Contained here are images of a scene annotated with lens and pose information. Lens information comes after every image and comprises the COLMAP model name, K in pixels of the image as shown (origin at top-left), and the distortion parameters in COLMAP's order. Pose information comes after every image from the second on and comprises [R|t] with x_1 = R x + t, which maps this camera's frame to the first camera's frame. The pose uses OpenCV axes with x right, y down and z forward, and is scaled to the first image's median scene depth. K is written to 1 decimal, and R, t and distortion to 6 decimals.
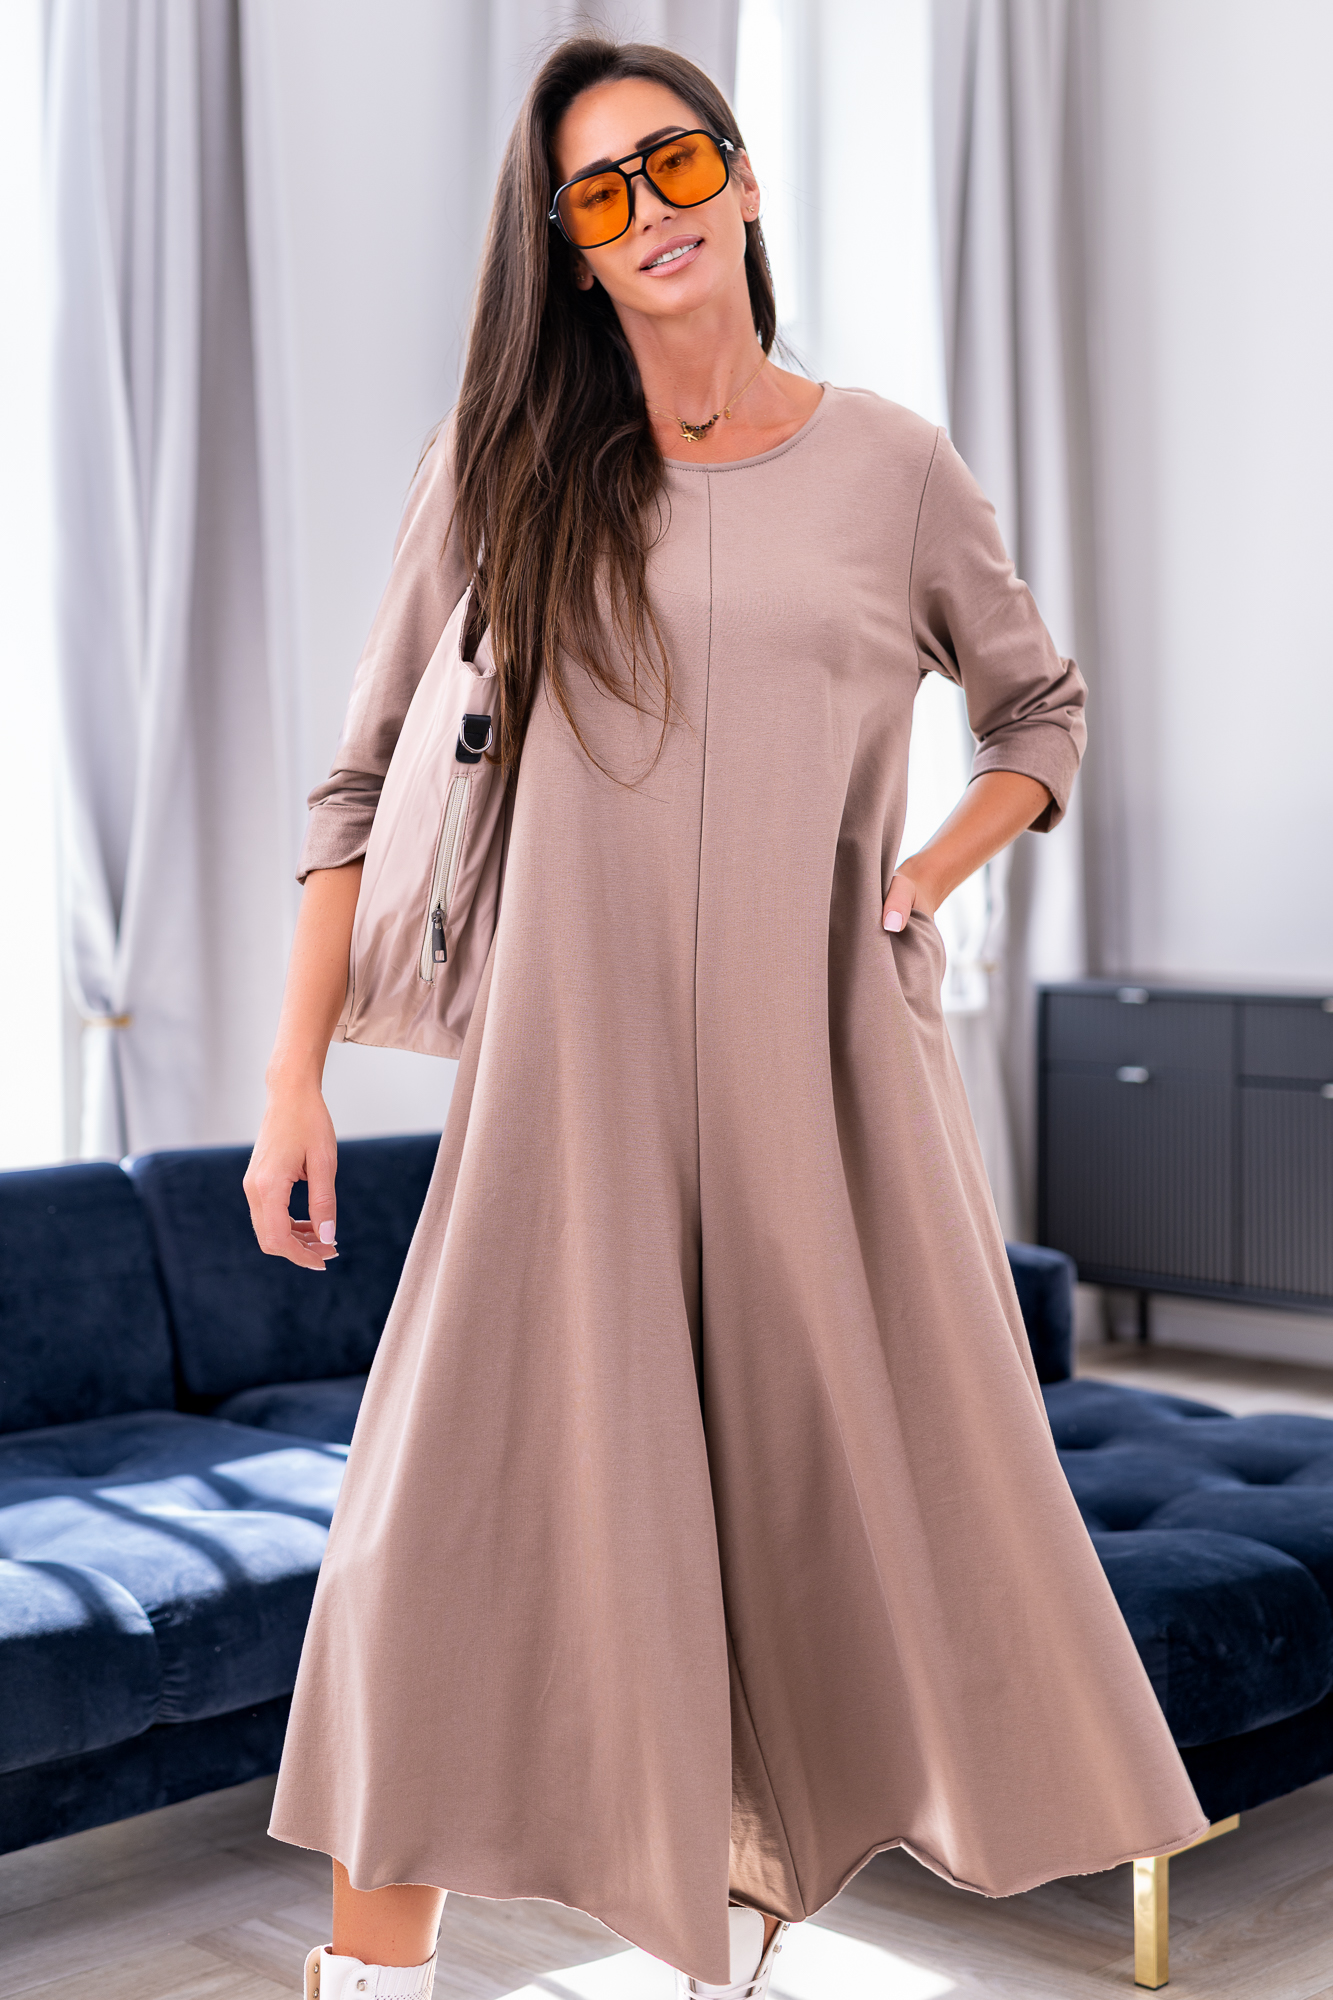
lens RADIAL K [[2780.6, 0, 698.7], [0, 2780.6, 1025.6], [0, 0, 1]] dist [0.001535, 0.000000]
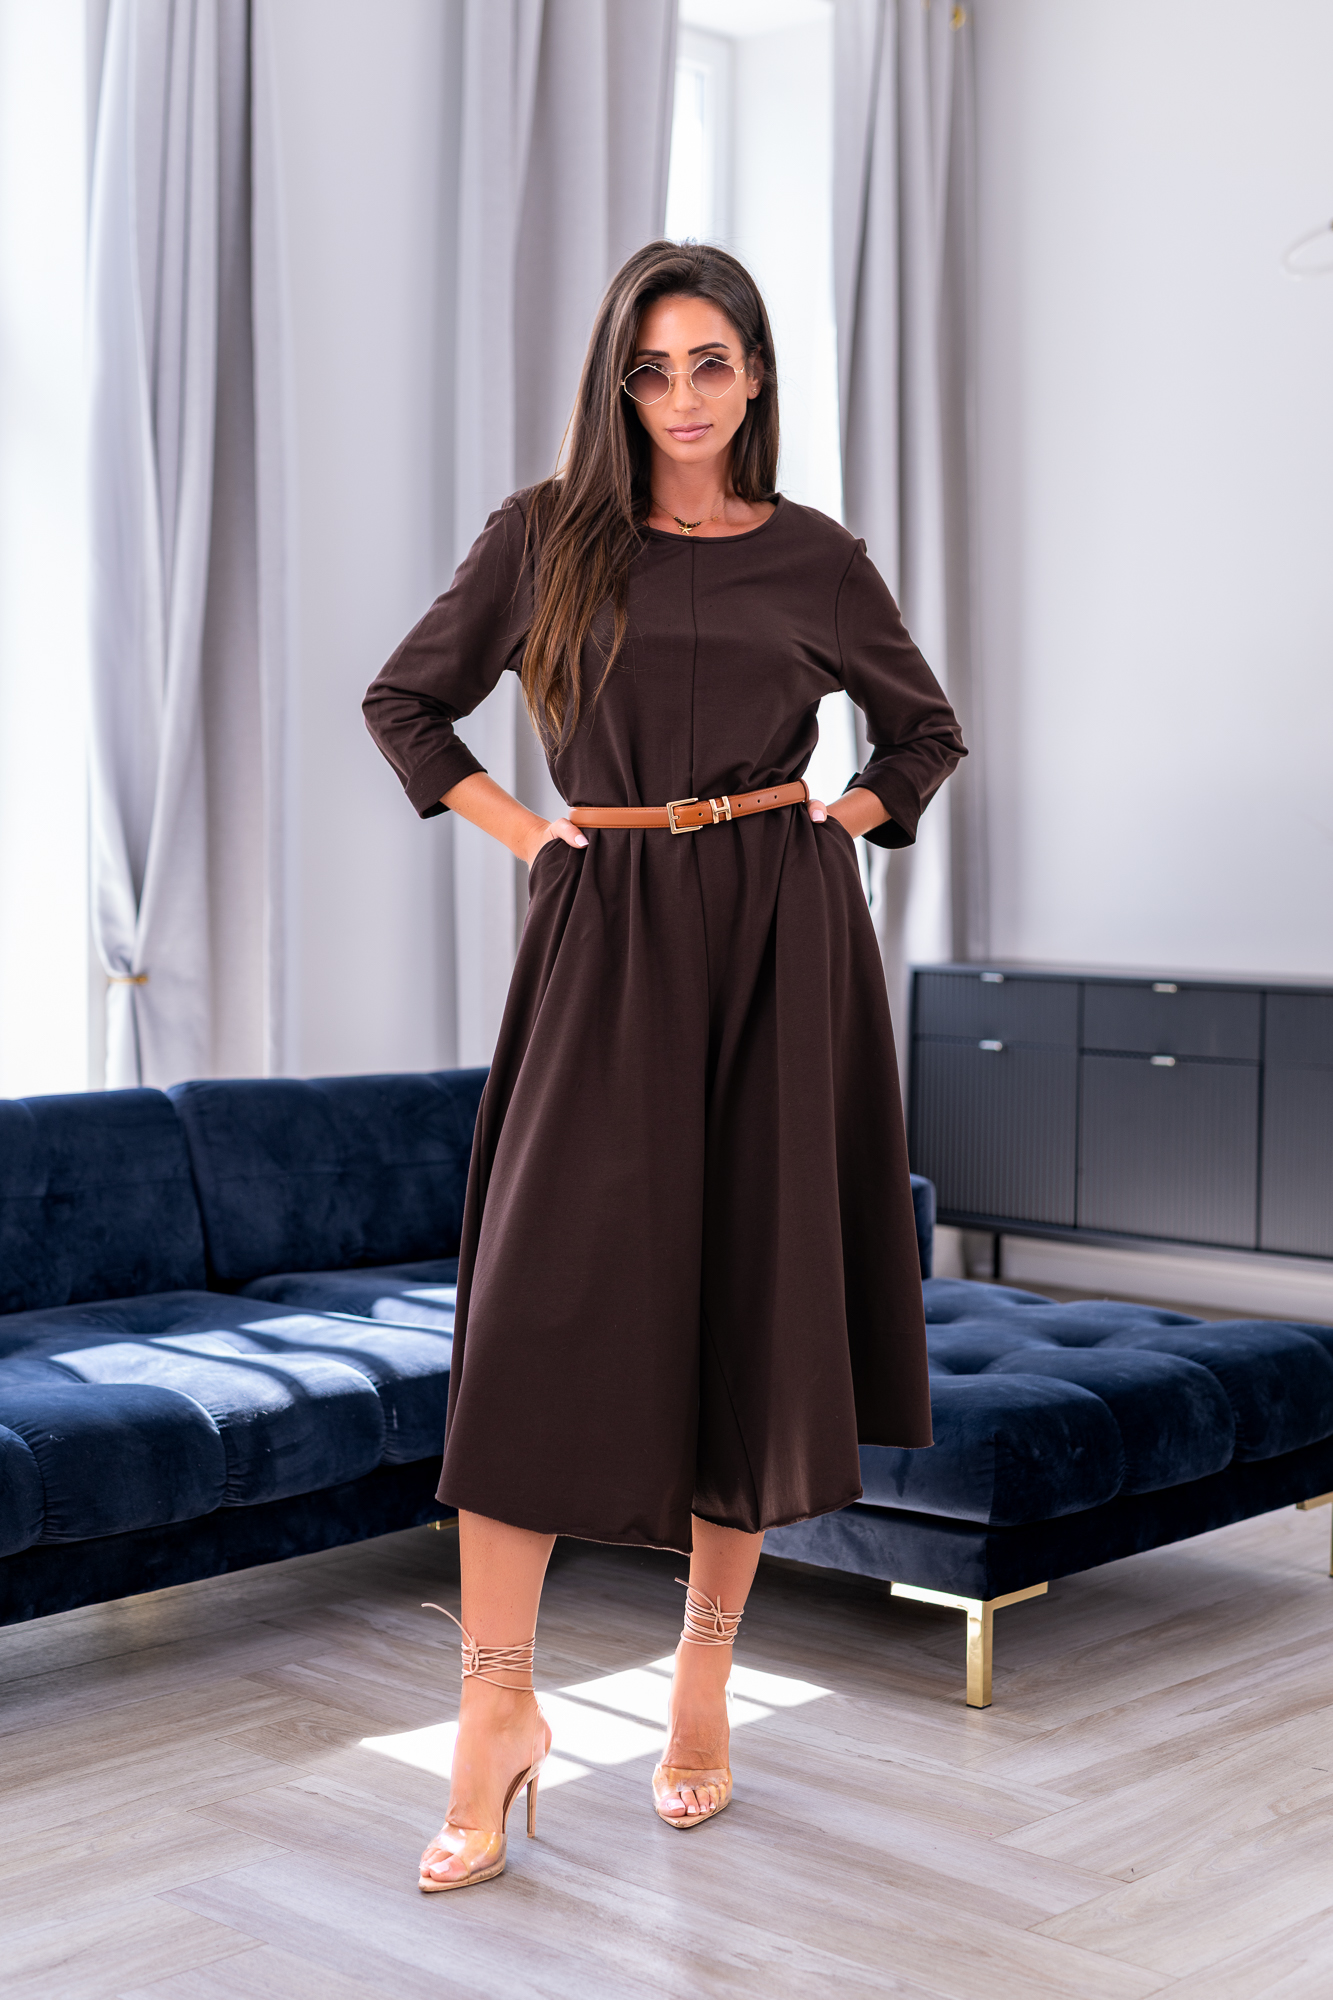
lens RADIAL K [[2780.6, 0, 698.6], [0, 2780.6, 1066.9], [0, 0, 1]] dist [0.001535, 0.000000]
pose [[0.998904, 0.016478, 0.043815, -0.026343], [-0.017134, 0.999746, 0.014645, 0.017678], [-0.043562, -0.015380, 0.998932, -0.244285]]
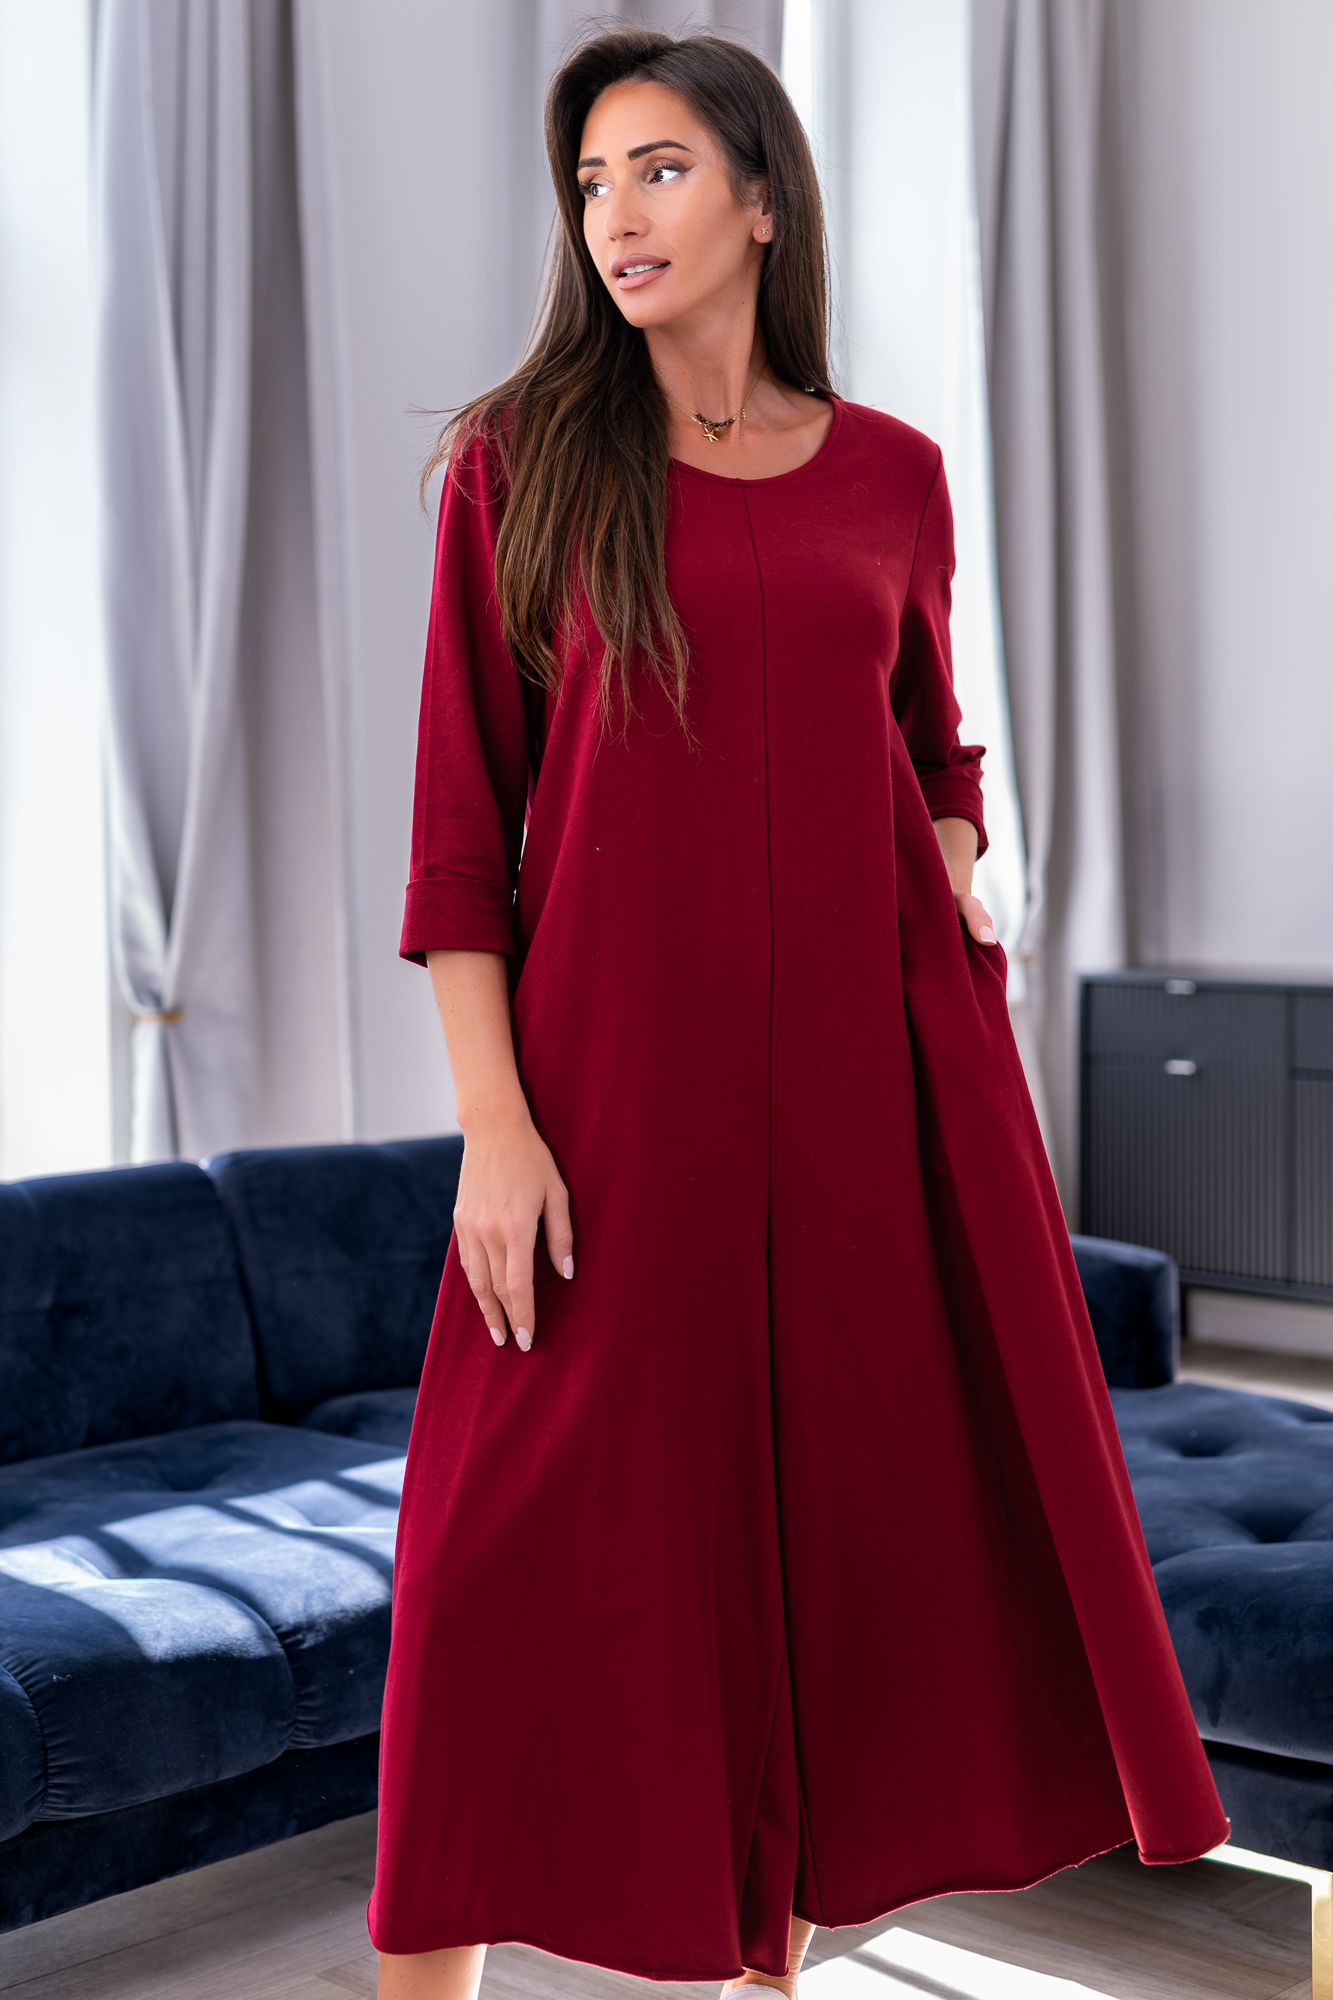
lens RADIAL K [[2780.6, 0, 665.7], [0, 2780.6, 1031.2], [0, 0, 1]] dist [0.001535, 0.000000]
pose [[0.999863, -0.002610, 0.016338, -0.063742], [0.002529, 0.999984, 0.005005, -0.001246], [-0.016351, -0.004963, 0.999854, 0.031380]]
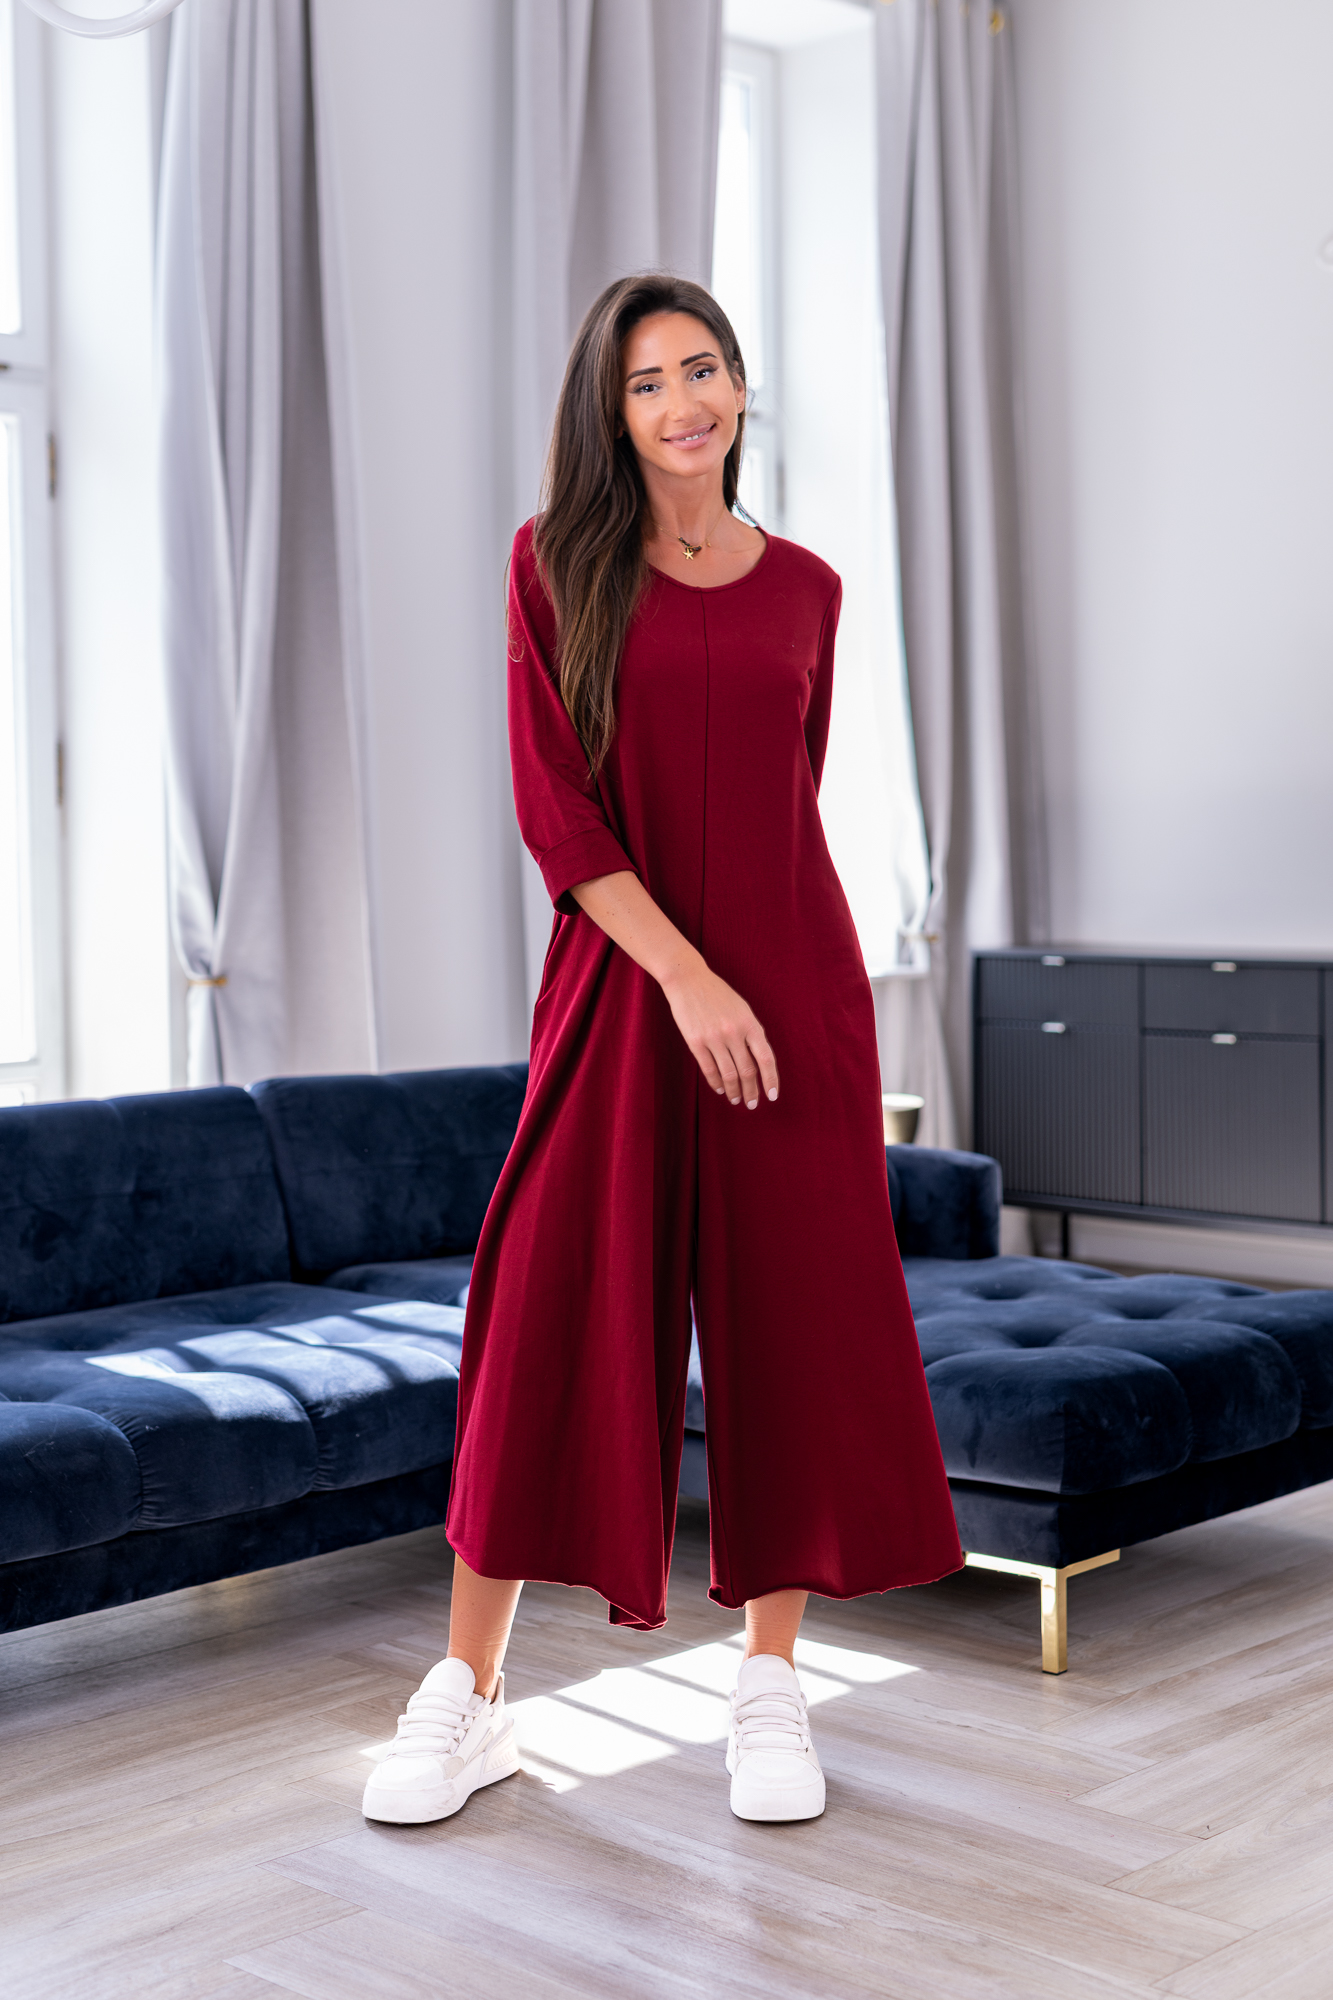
lens RADIAL K [[2780.6, 0, 696.0], [0, 2780.6, 997.0], [0, 0, 1]] dist [0.001535, 0.000000]
pose [[0.999812, -0.005329, 0.018621, -0.027371], [0.005476, 0.999954, -0.007853, 0.019966], [-0.018578, 0.007954, 0.999796, -0.273726]]
